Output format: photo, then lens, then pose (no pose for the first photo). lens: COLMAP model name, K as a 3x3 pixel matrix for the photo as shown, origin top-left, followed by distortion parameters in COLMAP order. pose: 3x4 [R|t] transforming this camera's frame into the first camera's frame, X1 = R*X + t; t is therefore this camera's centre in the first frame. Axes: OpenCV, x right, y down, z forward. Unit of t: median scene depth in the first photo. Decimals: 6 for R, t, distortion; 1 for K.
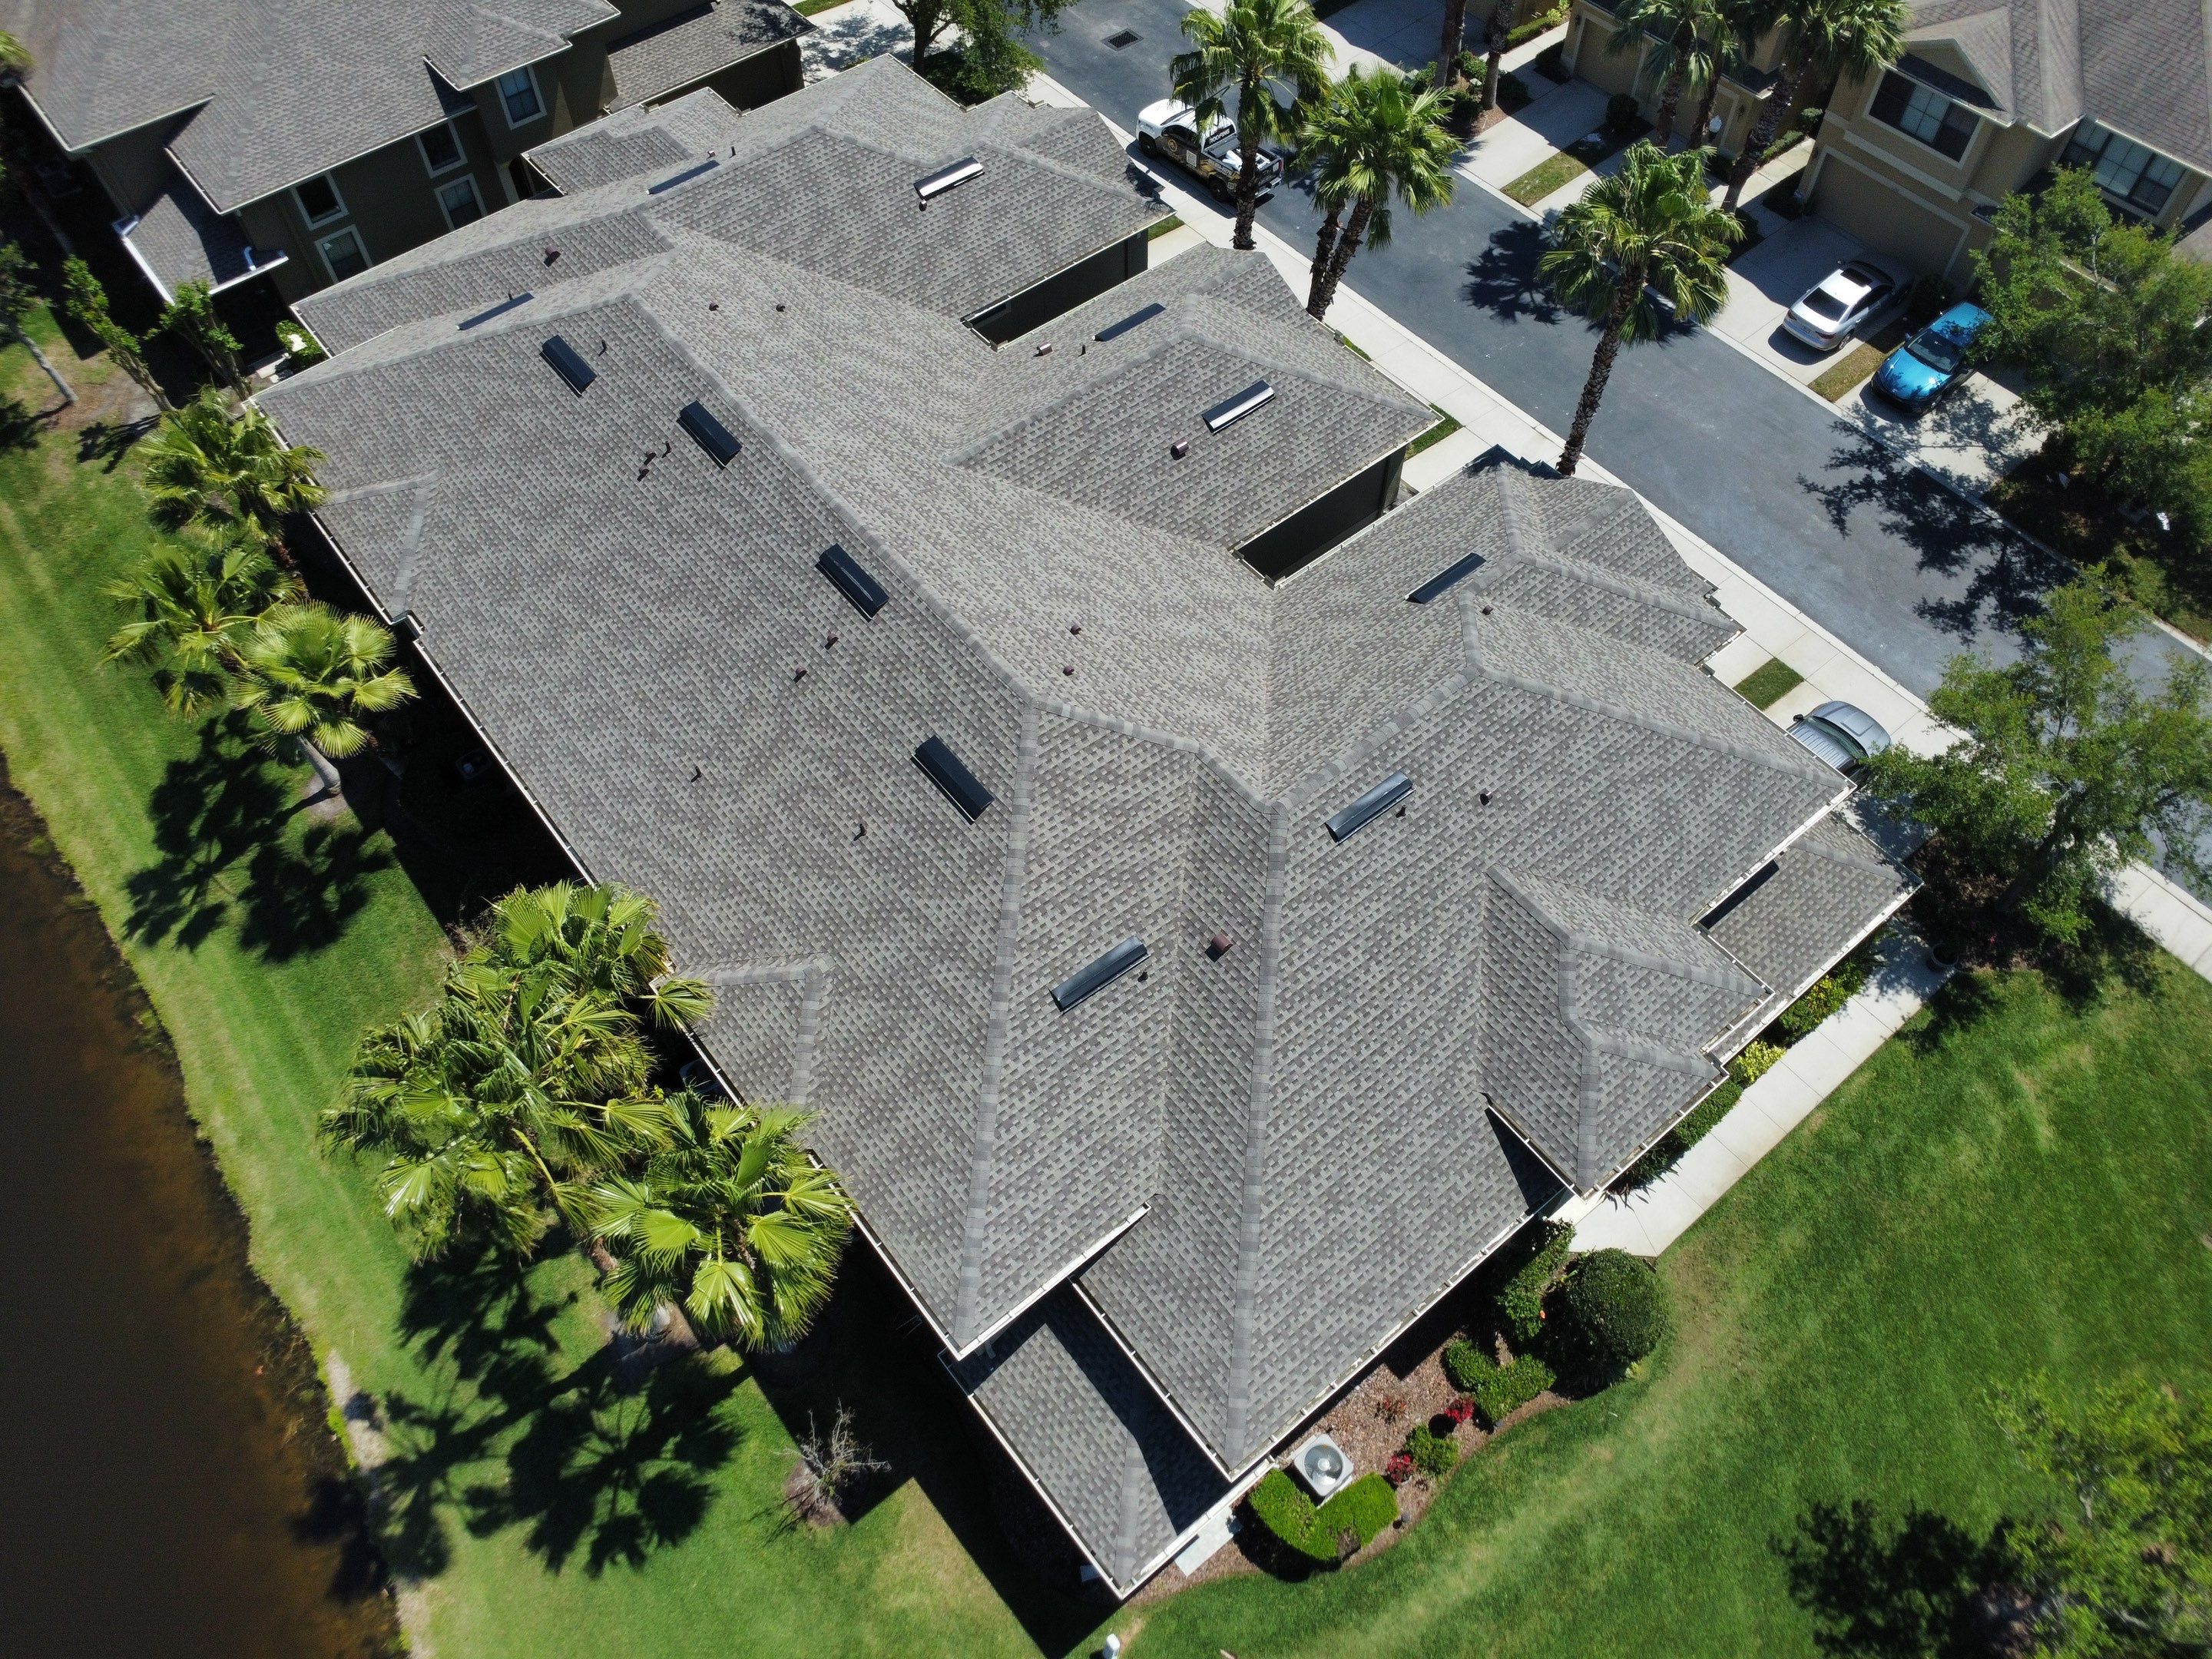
lens RADIAL K [[1598.1, 0, 1102.7], [0, 1598.1, 831.2], [0, 0, 1]] dist [-0.024221, -0.004808]
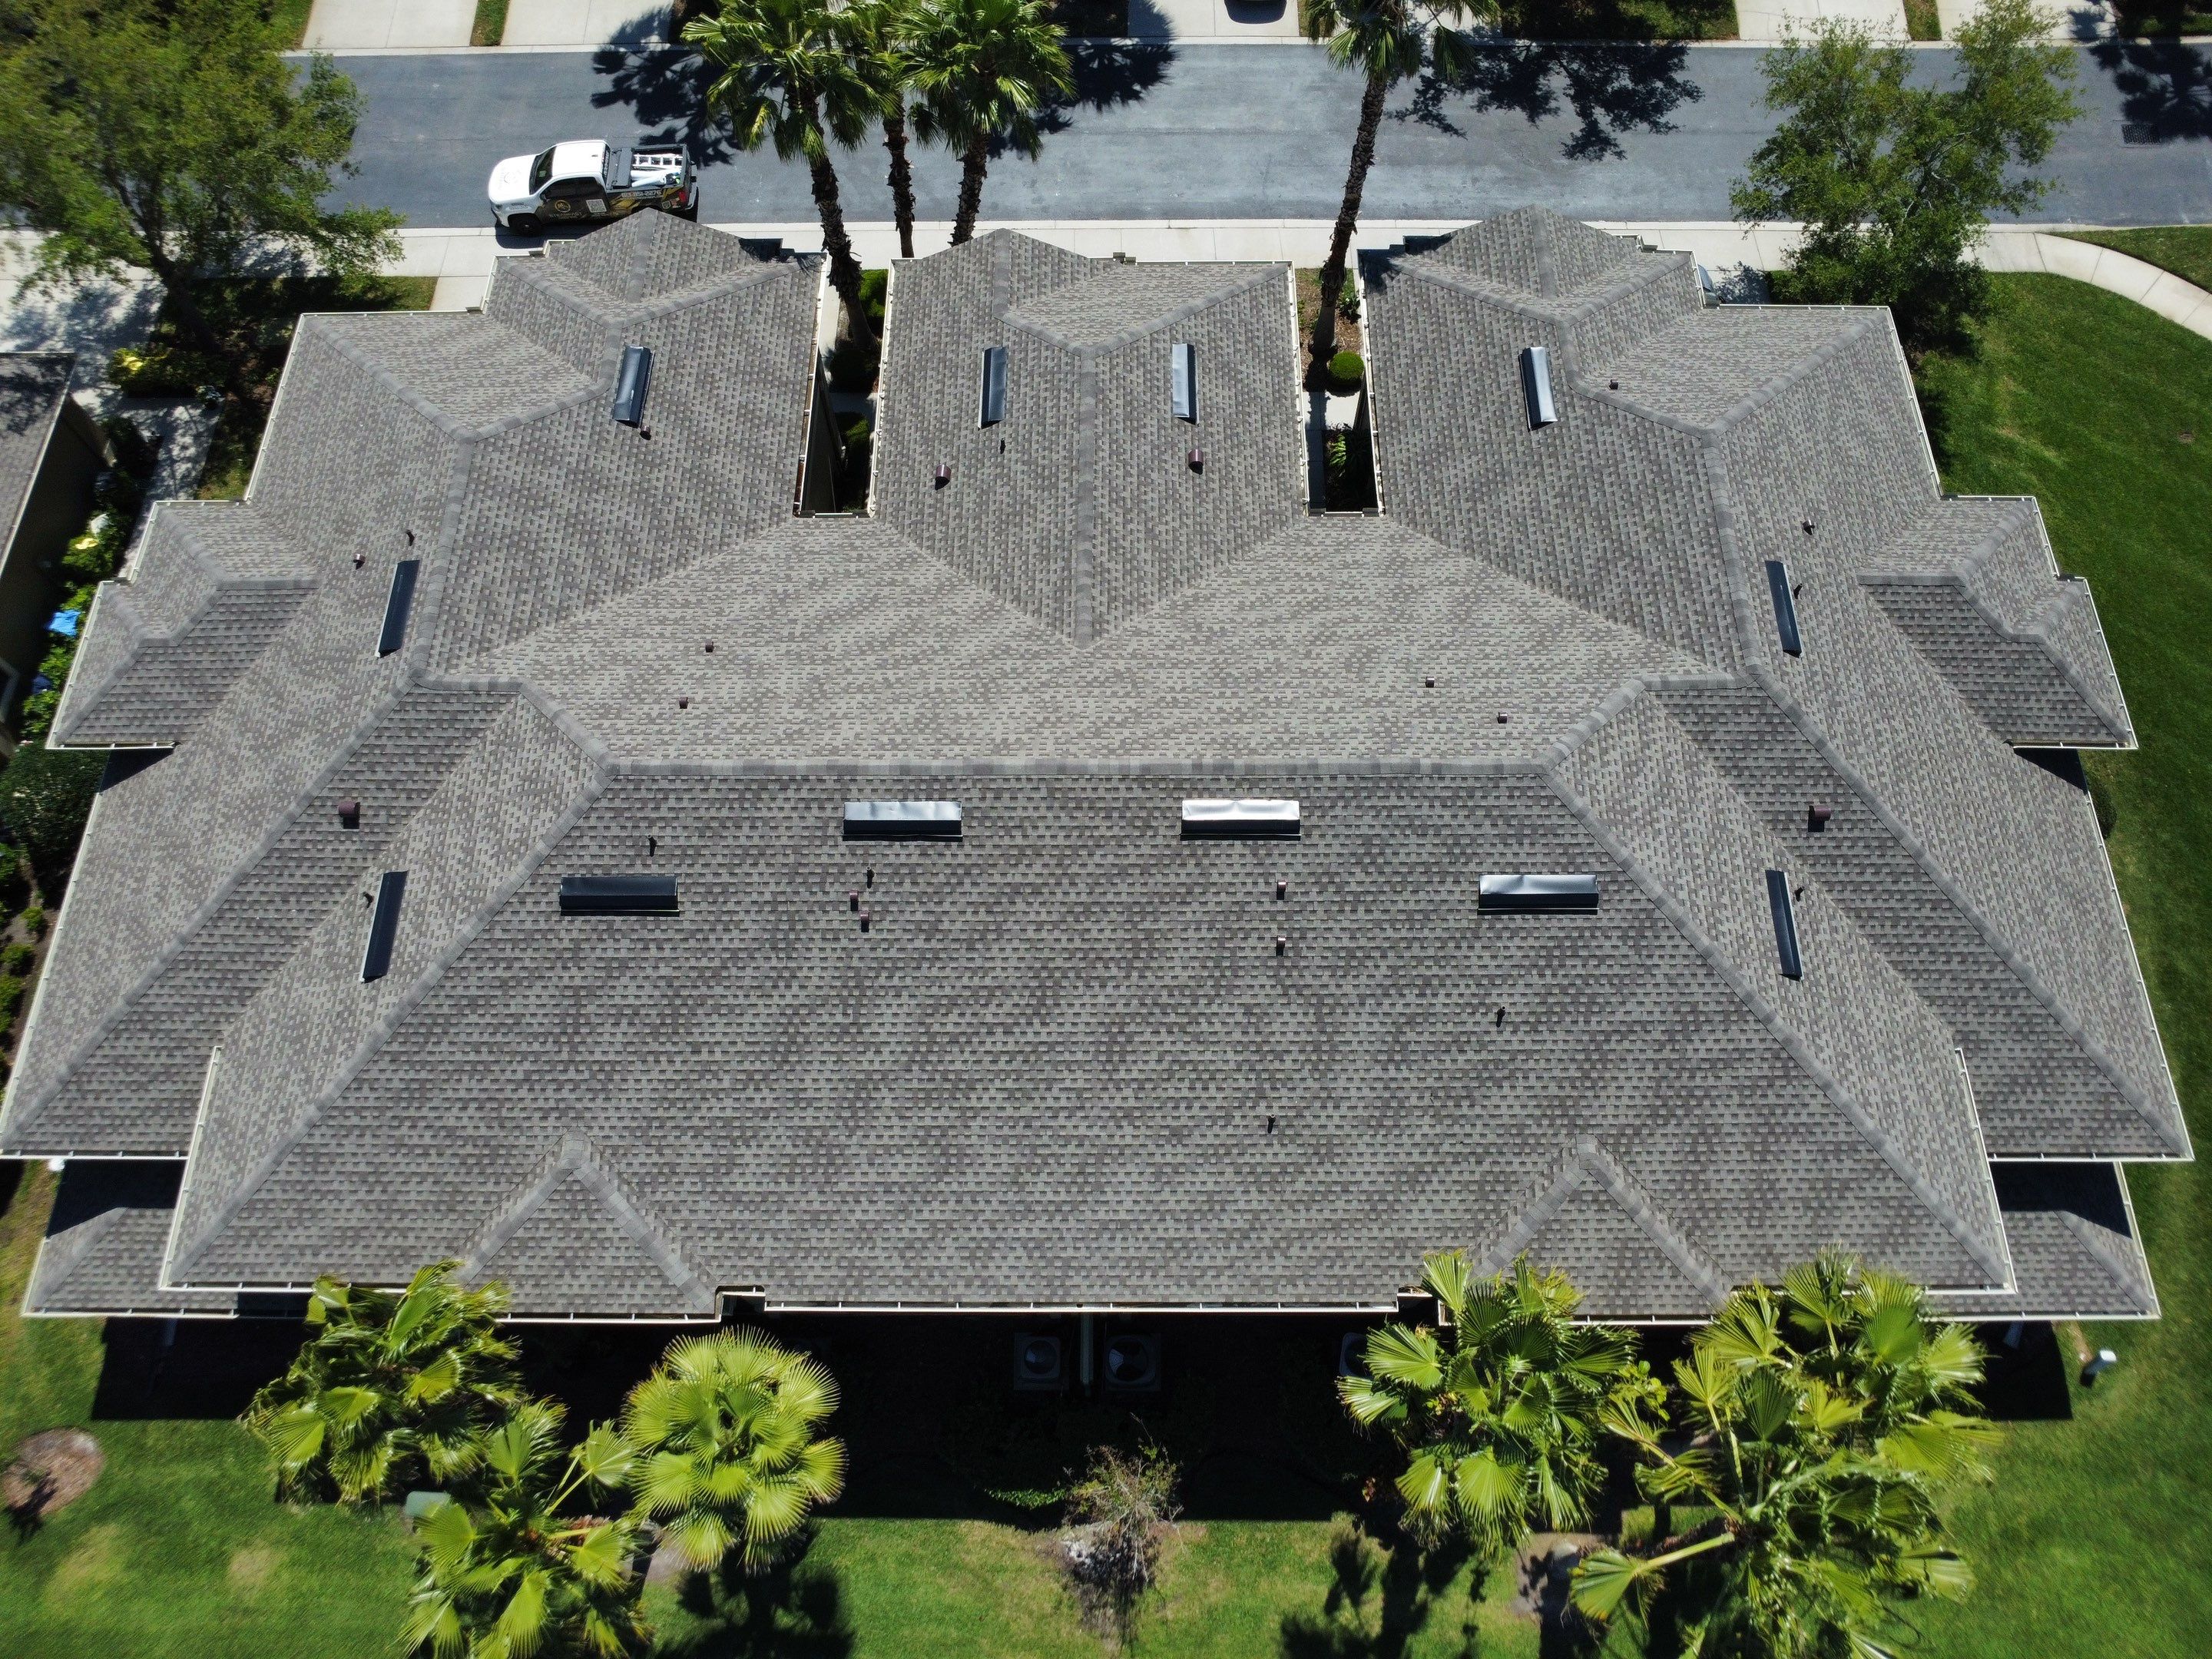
lens RADIAL K [[1598.1, 0, 1108.4], [0, 1598.1, 827.3], [0, 0, 1]] dist [-0.024221, -0.004808]
pose [[0.628191, -0.698059, 0.343641, -0.423406], [0.647282, 0.713948, 0.267027, -0.364442], [-0.431743, 0.054689, 0.900337, 0.255874]]
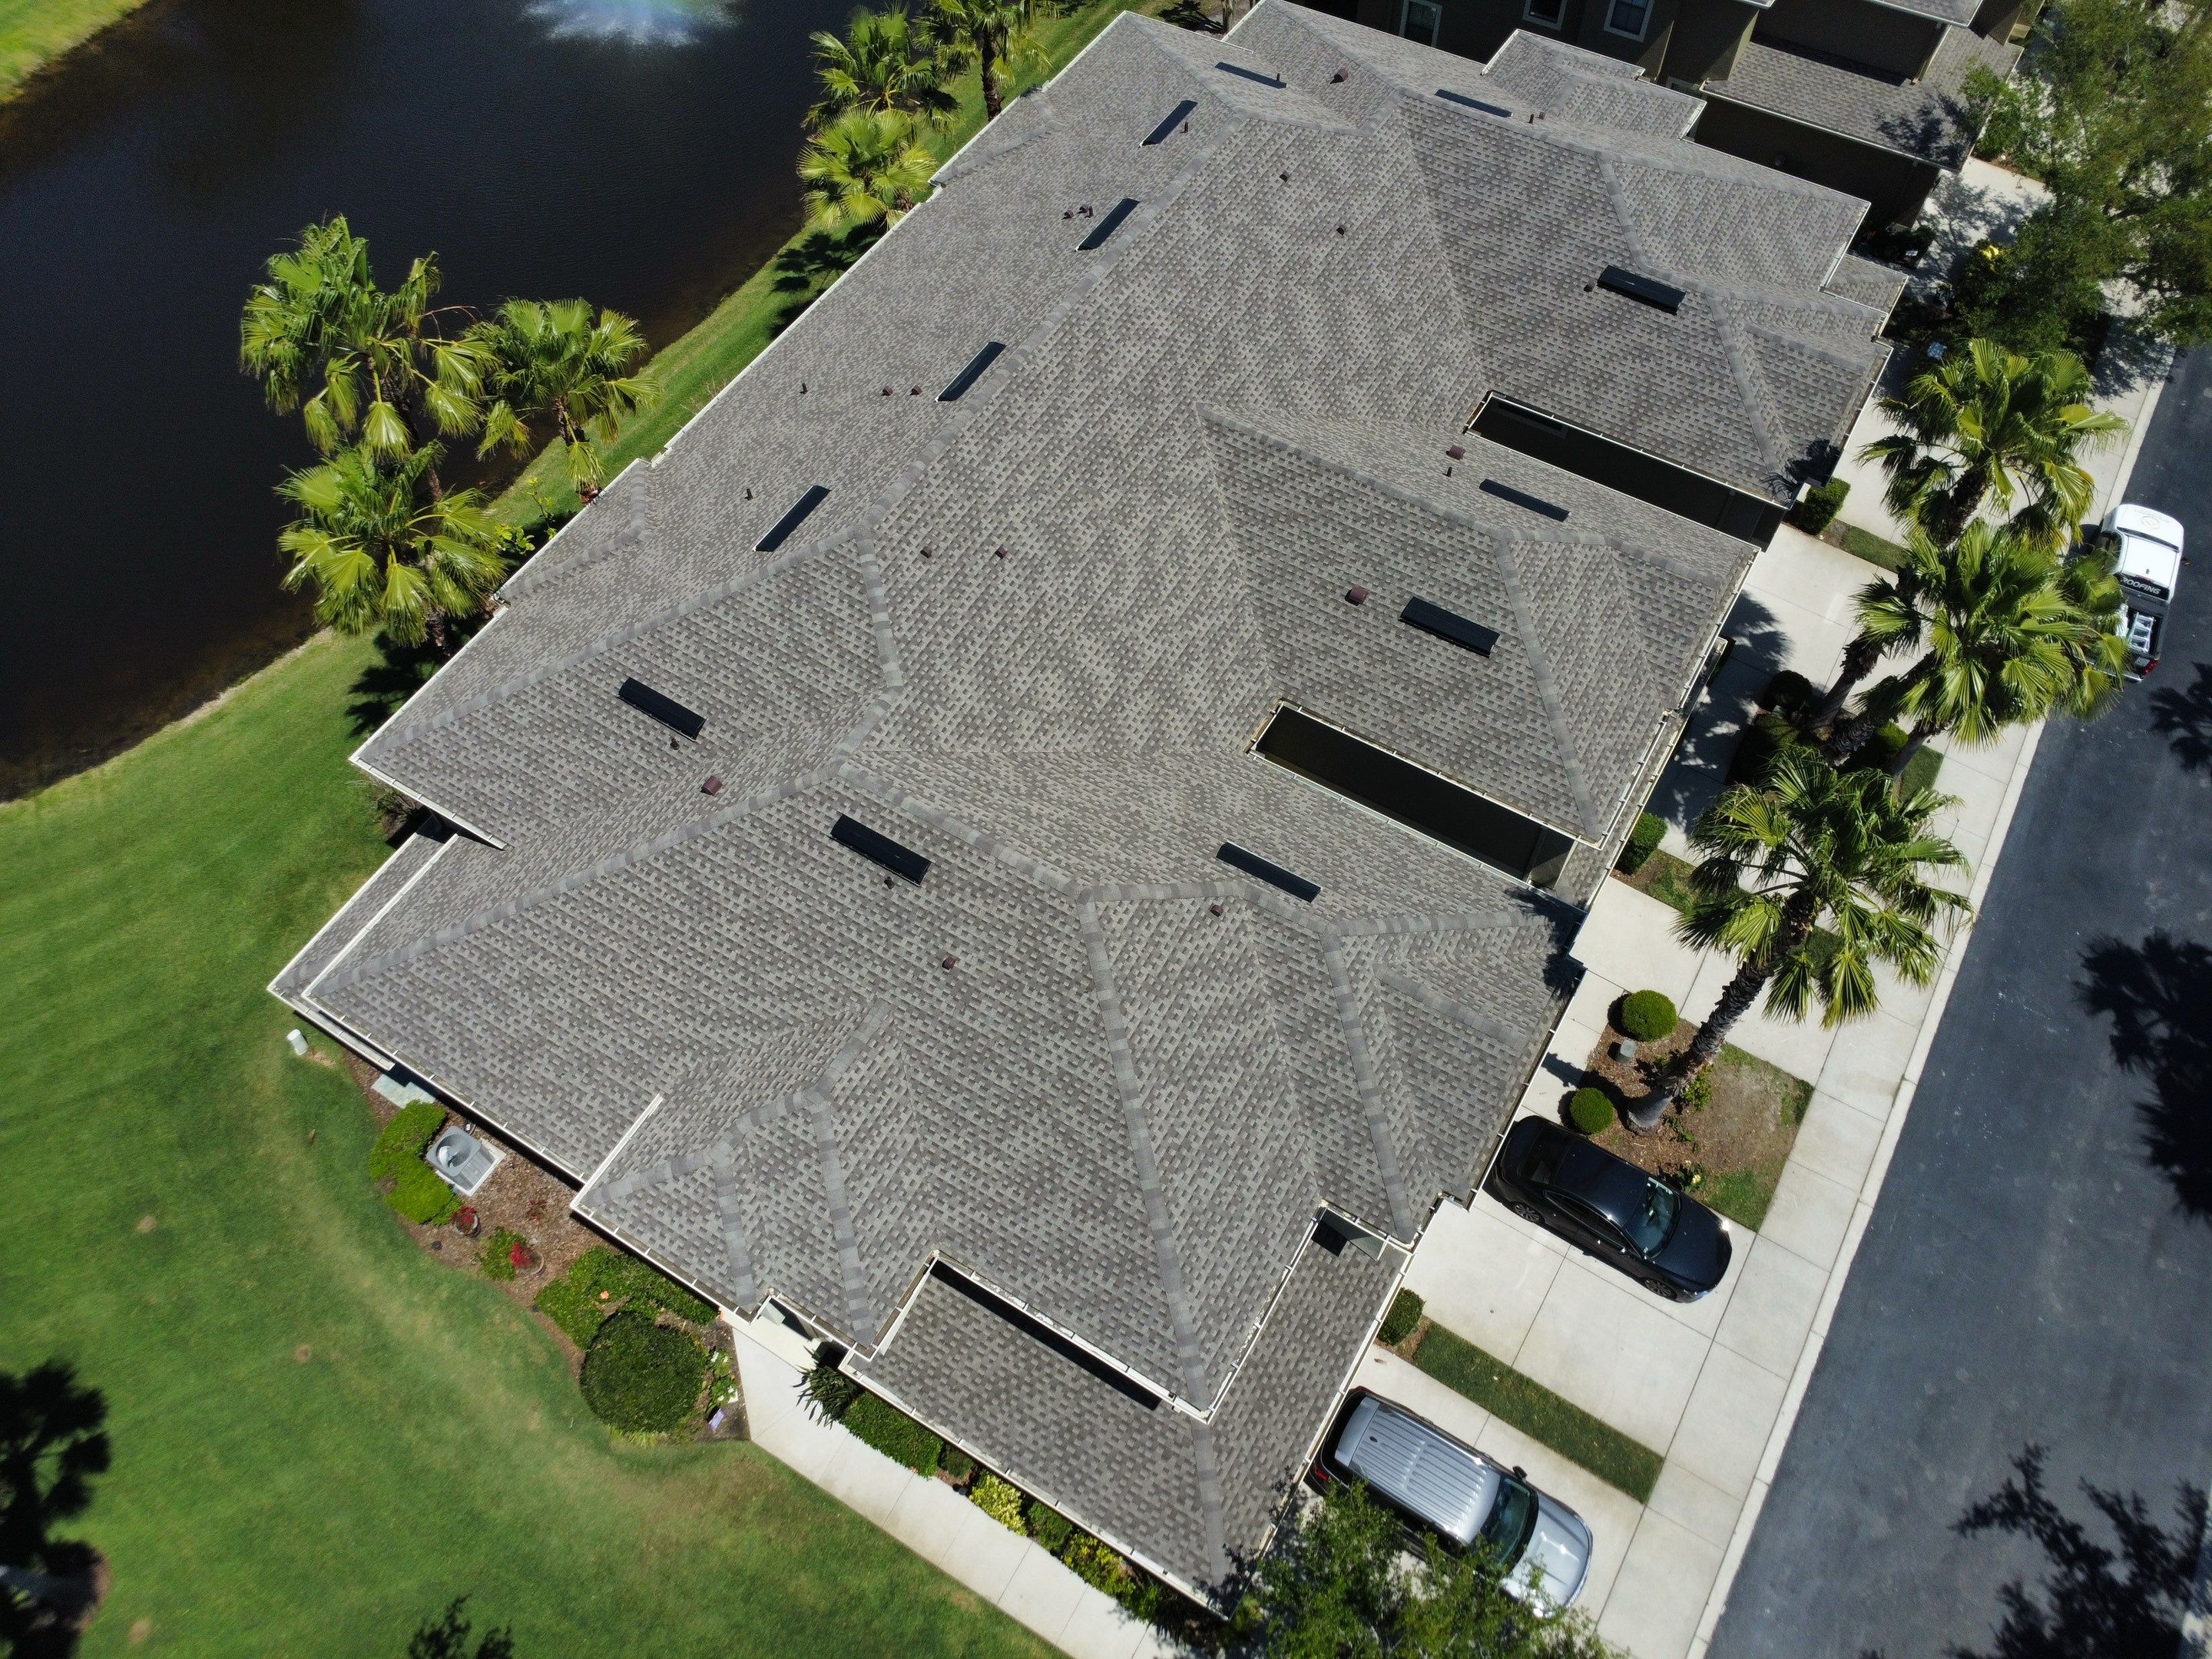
lens RADIAL K [[1598.1, 0, 1107.6], [0, 1598.1, 818.7], [0, 0, 1]] dist [-0.024221, -0.004808]
pose [[0.342801, 0.797925, -0.495786, 0.546686], [-0.777870, 0.537002, 0.326416, -0.359097], [0.526694, 0.273762, 0.804766, 0.250494]]
